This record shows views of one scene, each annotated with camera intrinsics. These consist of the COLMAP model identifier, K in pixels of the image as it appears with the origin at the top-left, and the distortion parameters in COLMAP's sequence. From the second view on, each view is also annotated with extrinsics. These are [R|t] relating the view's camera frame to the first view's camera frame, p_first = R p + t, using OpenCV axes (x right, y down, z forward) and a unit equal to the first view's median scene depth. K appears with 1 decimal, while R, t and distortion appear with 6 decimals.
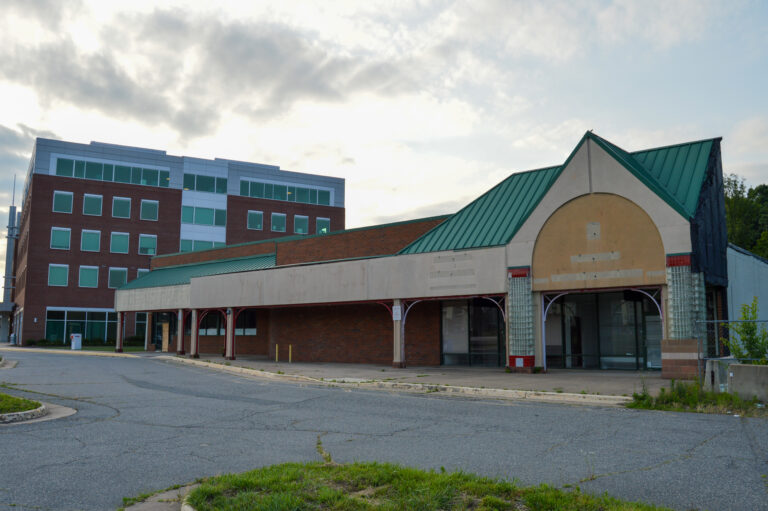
lens RADIAL K [[662.6, 0, 384.0], [0, 662.6, 255.5], [0, 0, 1]] dist [-0.072825, 0.000583]
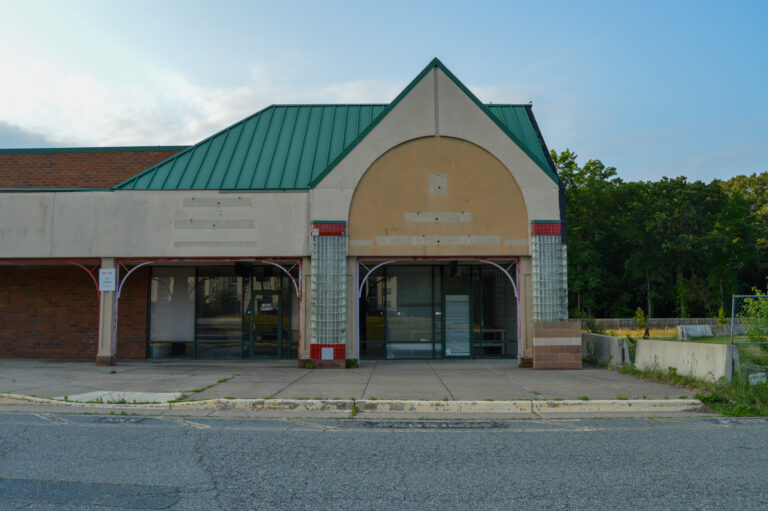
lens RADIAL K [[625.5, 0, 384.0], [0, 625.5, 255.5], [0, 0, 1]] dist [-0.082701, -0.000585]
pose [[0.757328, 0.069044, 0.649374, -0.188318], [-0.079117, 0.996771, -0.013711, 0.057632], [-0.648224, -0.040993, 0.760345, 0.429750]]
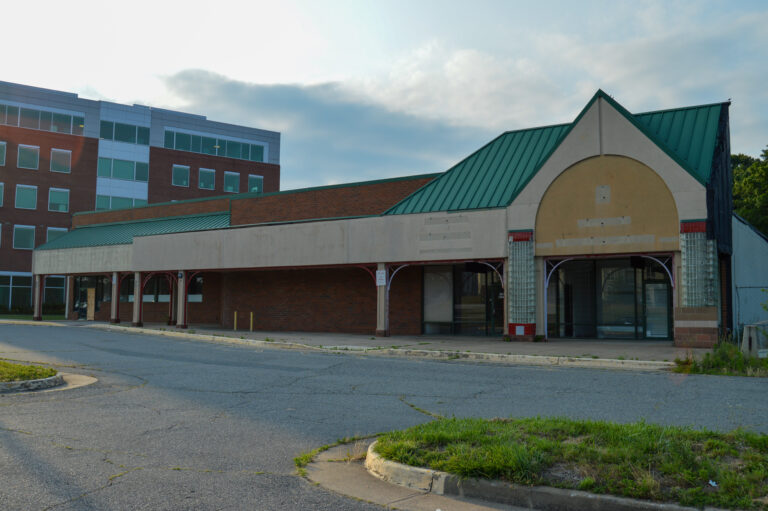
lens RADIAL K [[721.6, 0, 384.0], [0, 721.6, 255.5], [0, 0, 1]] dist [-0.063691, -0.003693]
pose [[0.992989, 0.017137, 0.116959, -0.108827], [-0.022720, 0.998657, 0.046566, 0.009384], [-0.116004, -0.048897, 0.992044, -0.004566]]
